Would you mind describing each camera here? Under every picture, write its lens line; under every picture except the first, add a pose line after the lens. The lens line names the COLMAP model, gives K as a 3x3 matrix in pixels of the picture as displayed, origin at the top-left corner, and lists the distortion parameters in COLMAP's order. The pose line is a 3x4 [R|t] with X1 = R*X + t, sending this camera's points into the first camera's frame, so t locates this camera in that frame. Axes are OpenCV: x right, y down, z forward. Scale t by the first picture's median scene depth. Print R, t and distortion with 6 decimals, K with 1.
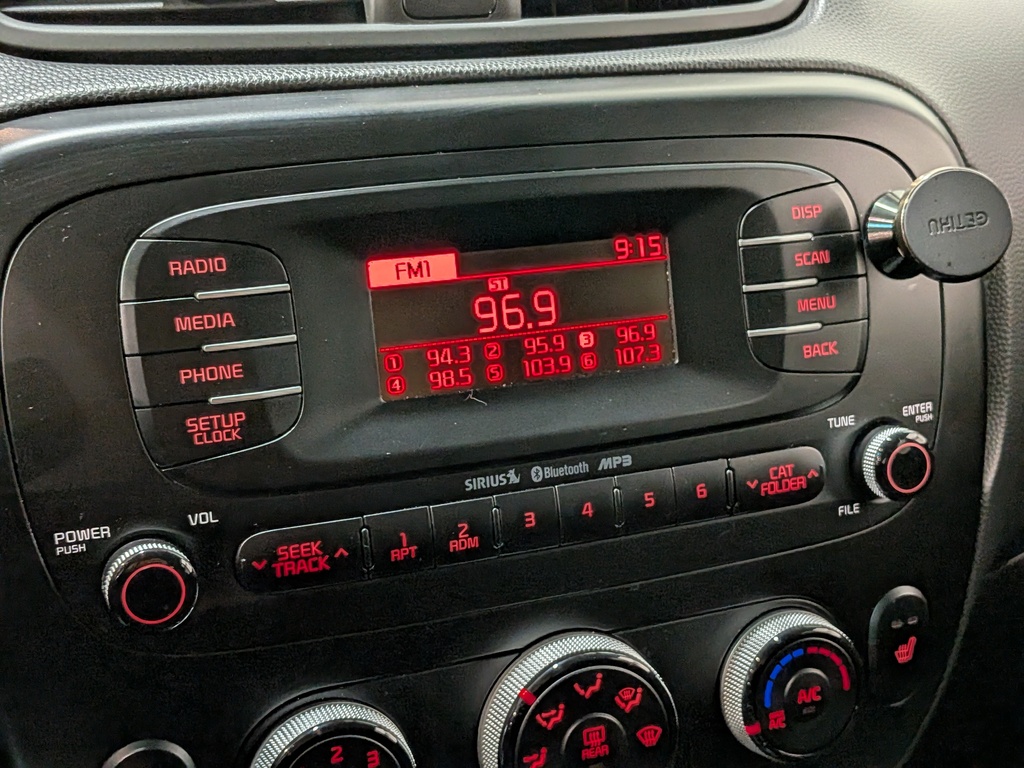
lens RADIAL K [[1413.7, 0, 520.5], [0, 1413.7, 393.7], [0, 0, 1]] dist [0.123909, 0.000000]
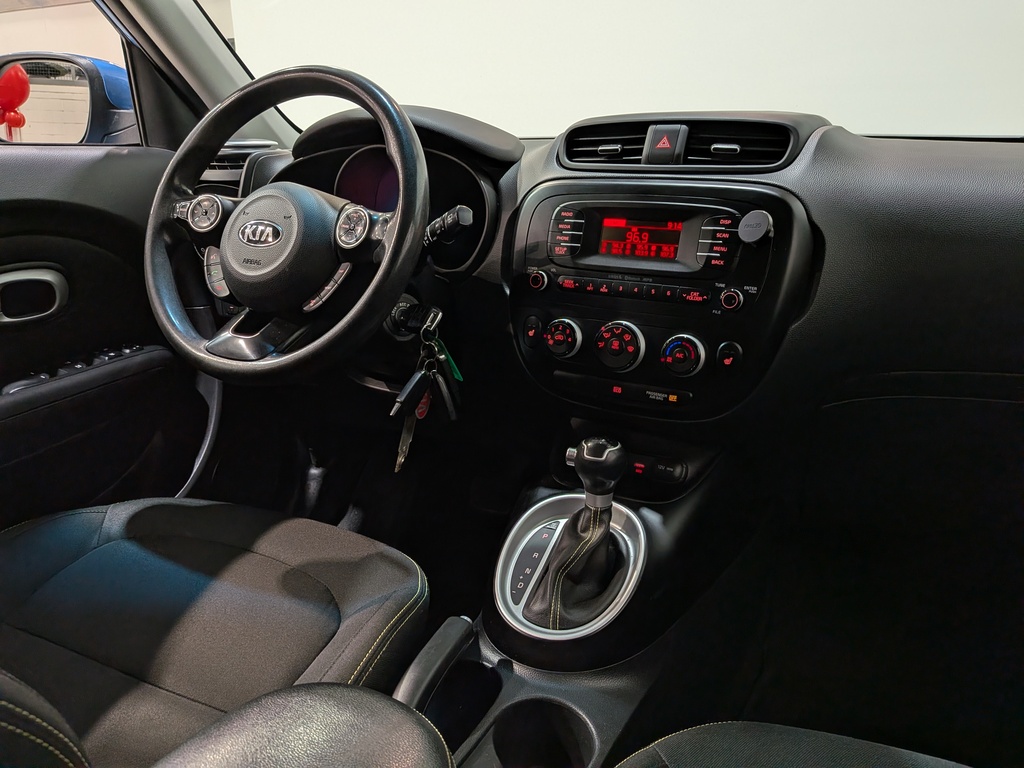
lens RADIAL K [[745.1, 0, 512.7], [0, 745.1, 402.8], [0, 0, 1]] dist [0.029369, -0.064375]
pose [[0.614416, 0.261877, -0.744254, 1.453392], [-0.265782, 0.956873, 0.117276, 0.230431], [0.742868, 0.125753, 0.657520, -0.552012]]
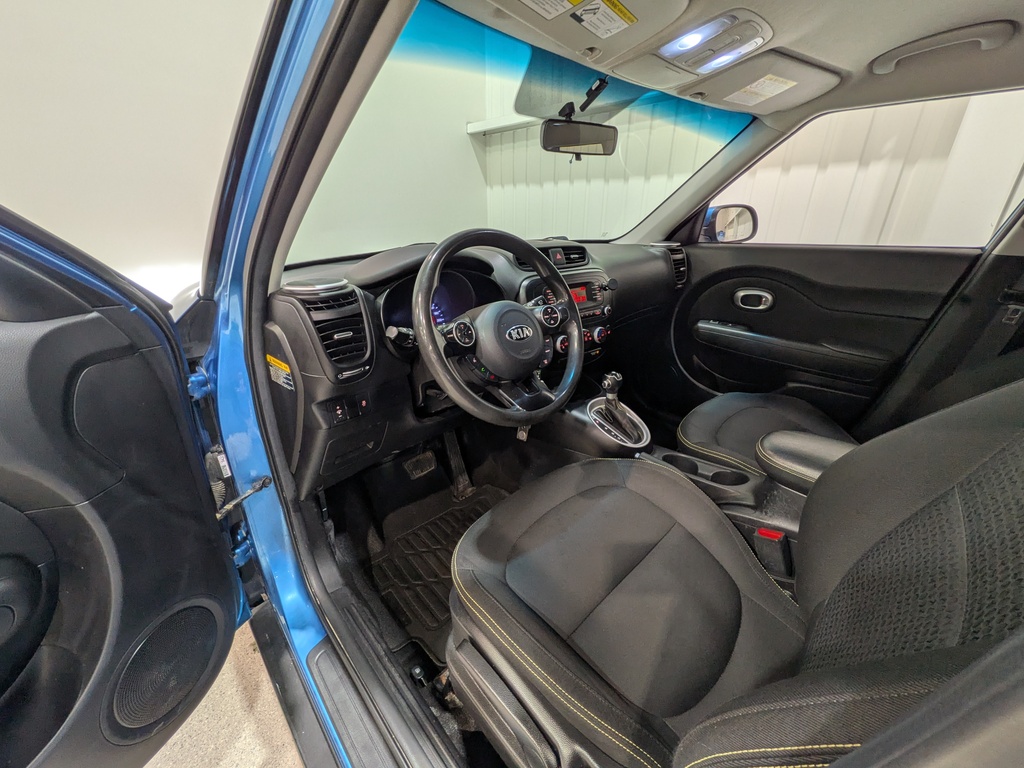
lens RADIAL K [[410.6, 0, 513.7], [0, 410.6, 375.8], [0, 0, 1]] dist [-0.000307, 0.000121]
pose [[0.957582, -0.110384, 0.266182, -1.197112], [0.101955, 0.993756, 0.045325, 0.317269], [-0.269523, -0.016264, 0.962857, -1.578135]]
